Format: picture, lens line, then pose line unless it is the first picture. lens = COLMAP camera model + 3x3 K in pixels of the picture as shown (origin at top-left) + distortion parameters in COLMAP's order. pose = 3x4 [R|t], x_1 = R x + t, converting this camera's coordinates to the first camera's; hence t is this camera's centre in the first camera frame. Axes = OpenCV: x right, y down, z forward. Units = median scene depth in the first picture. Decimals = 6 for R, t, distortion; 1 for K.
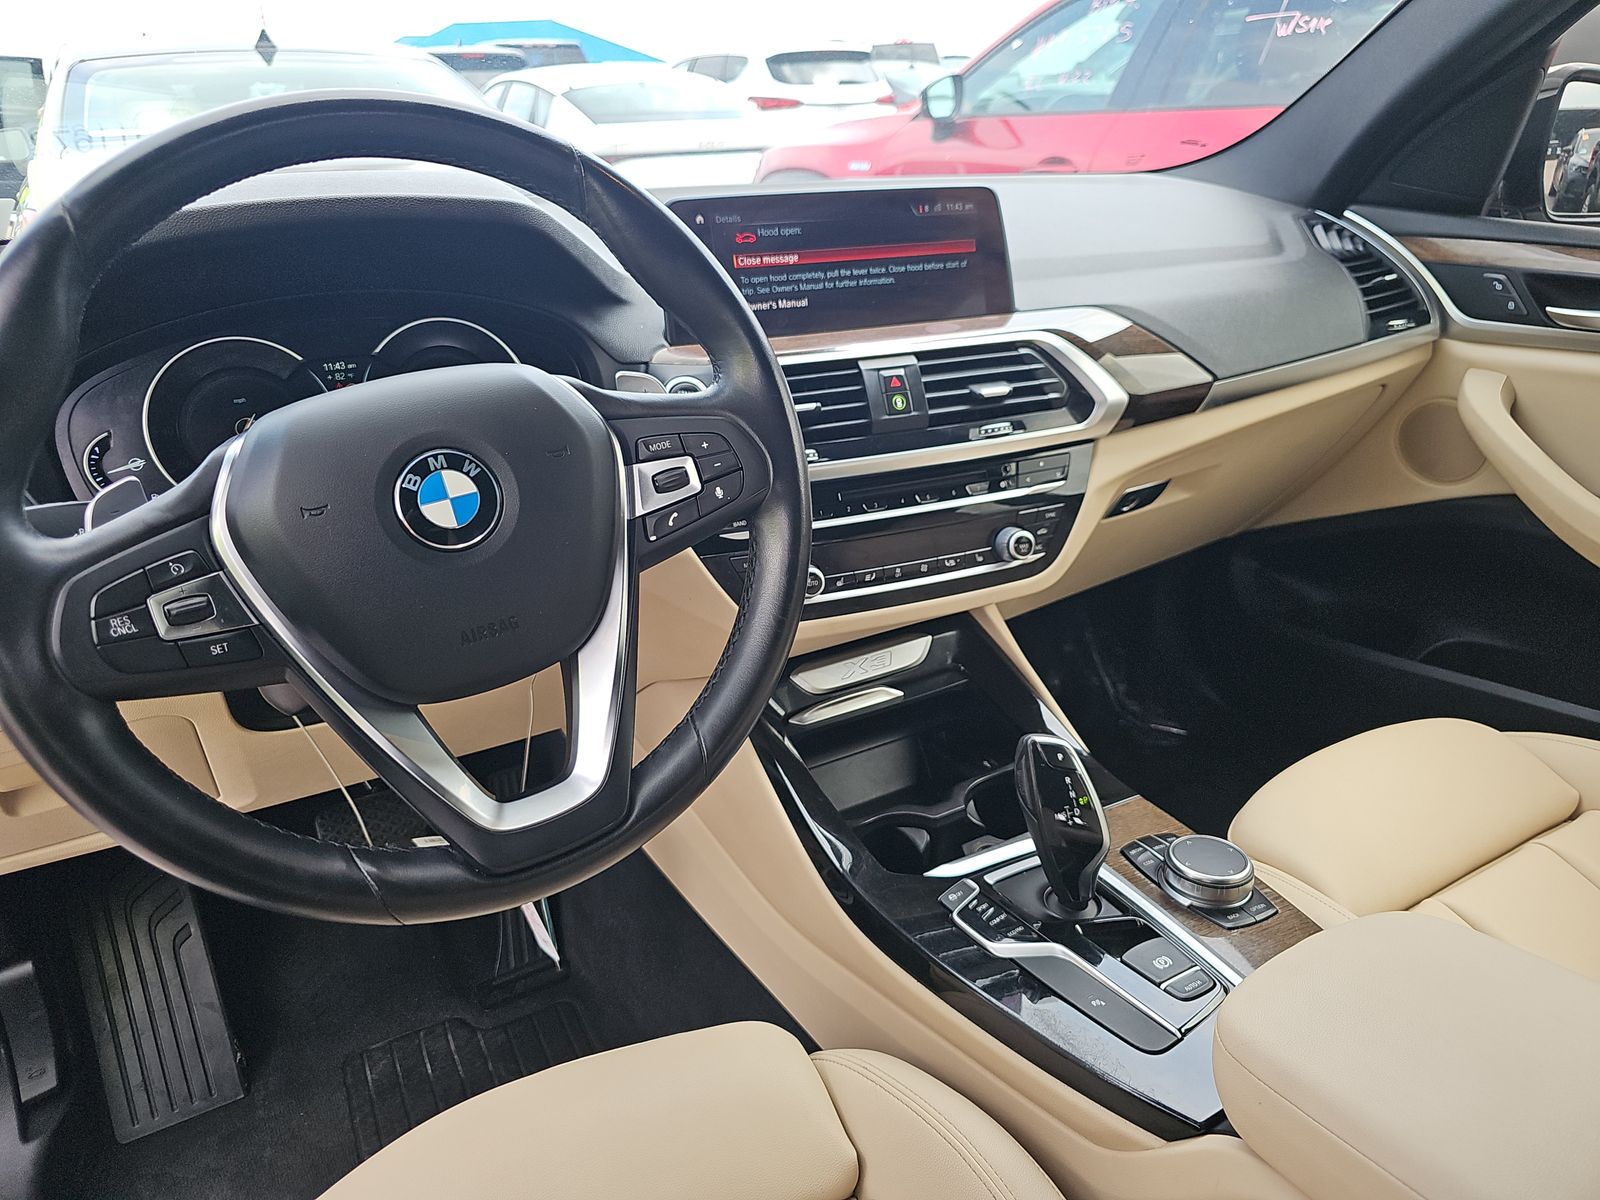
lens RADIAL K [[1071.8, 0, 795.1], [0, 1071.8, 594.7], [0, 0, 1]] dist [-0.004215, -0.001679]
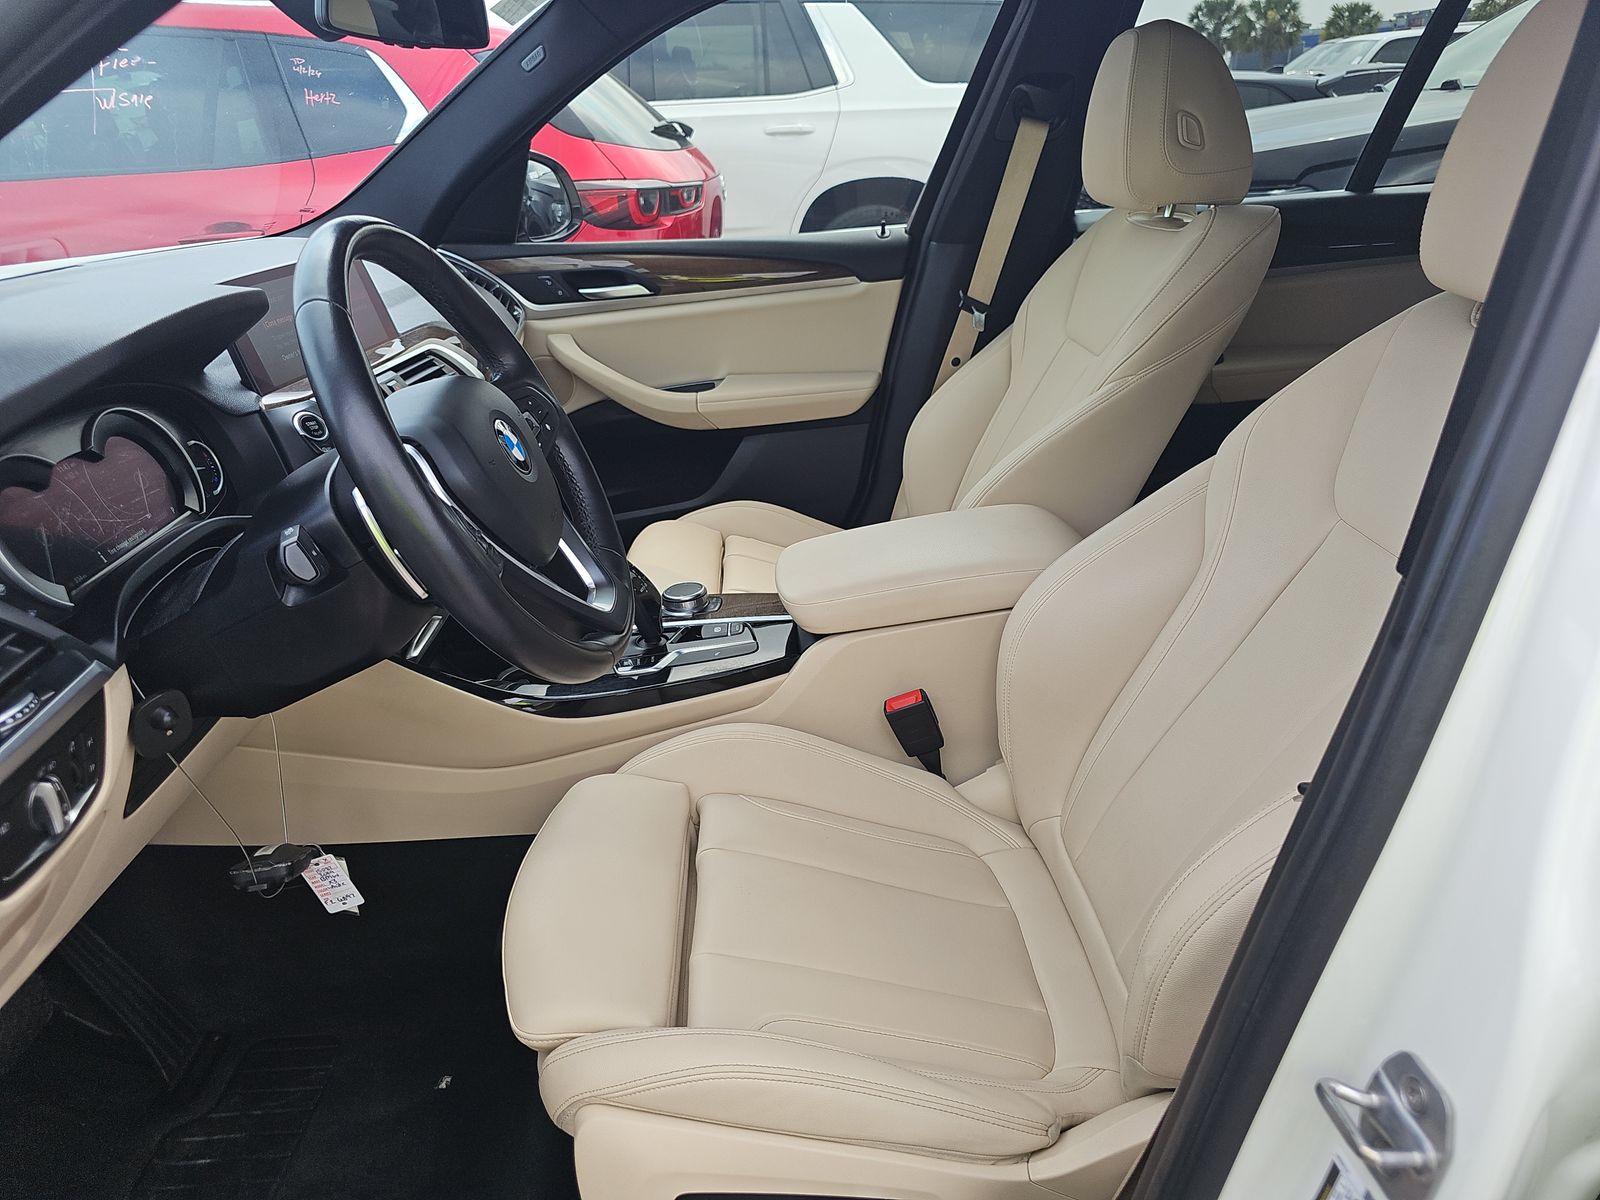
lens RADIAL K [[1082.5, 0, 775.0], [0, 1082.5, 599.1], [0, 0, 1]] dist [0.071194, -0.095660]
pose [[0.469538, -0.358504, 0.806851, -0.853153], [0.390085, 0.904056, 0.174690, -0.002997], [-0.792066, 0.232717, 0.564335, -0.143861]]
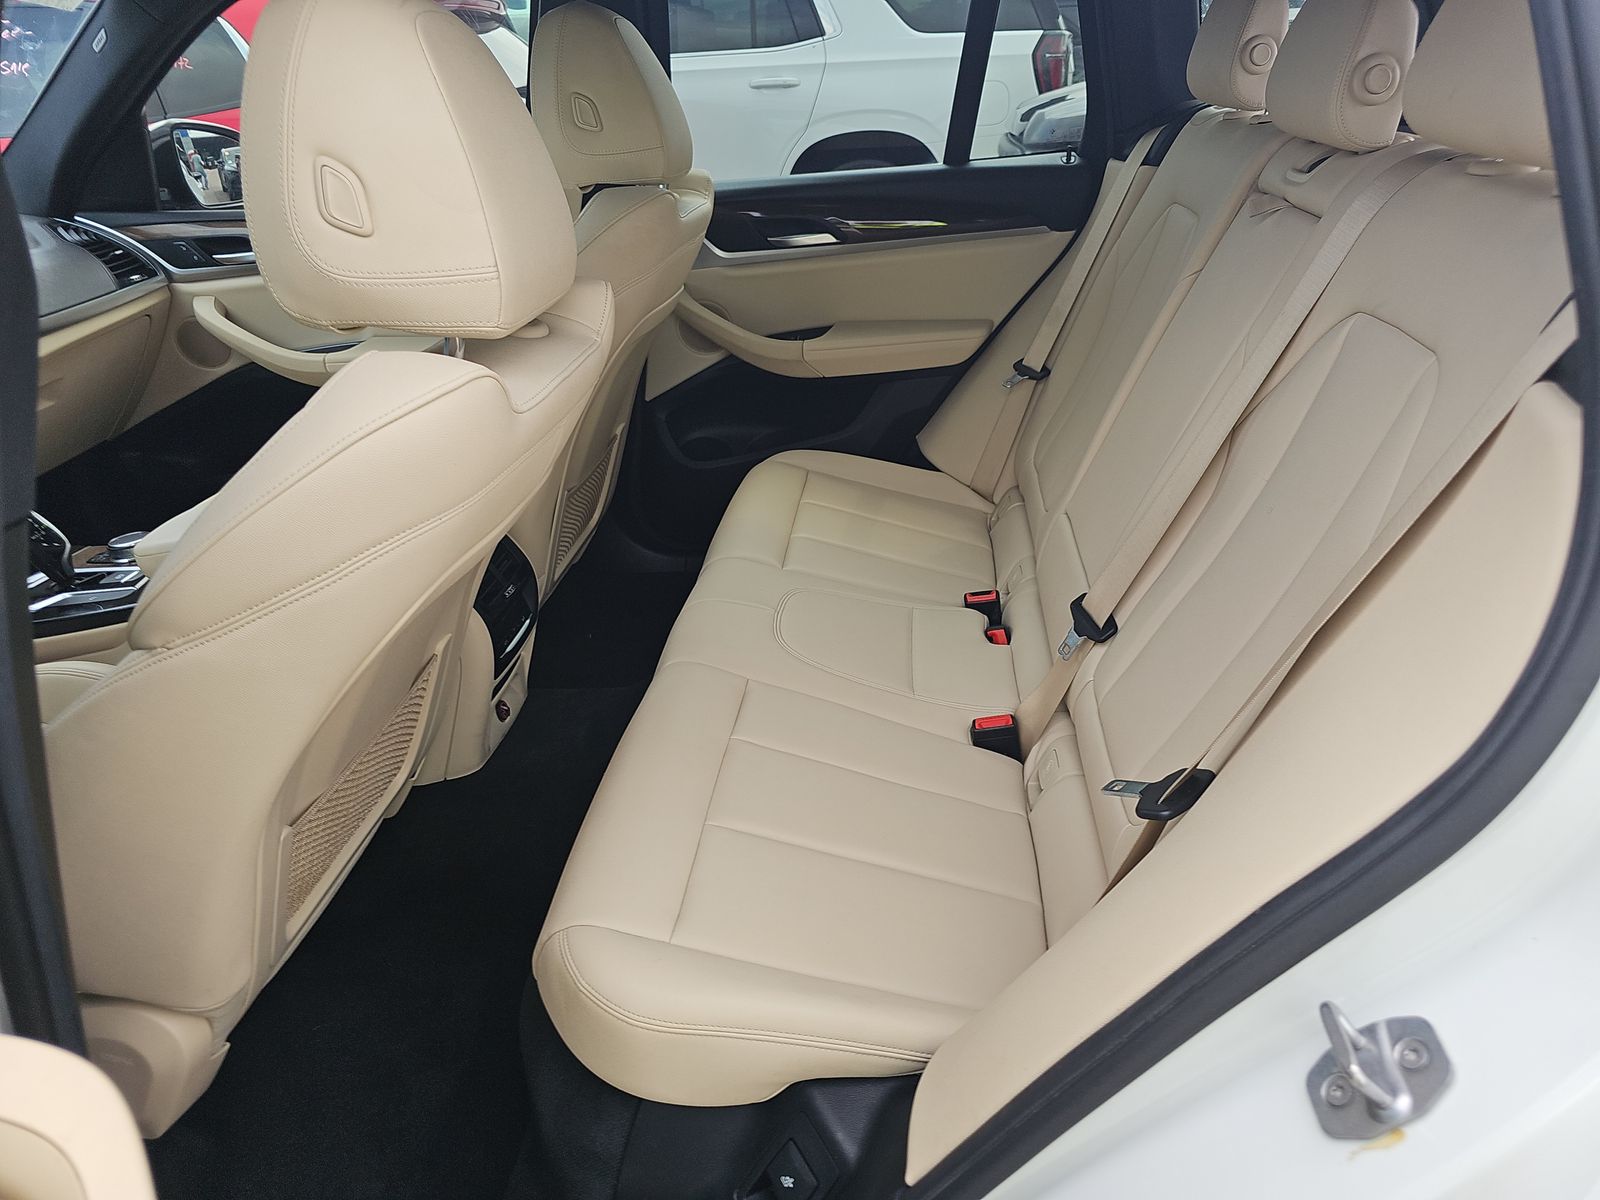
lens RADIAL K [[1082.4, 0, 793.1], [0, 1082.4, 576.8], [0, 0, 1]] dist [0.029943, -0.022382]
pose [[0.578566, -0.357325, 0.733198, -0.324258], [0.370987, 0.915848, 0.153594, 0.359466], [-0.726381, 0.183142, 0.662442, -0.974275]]
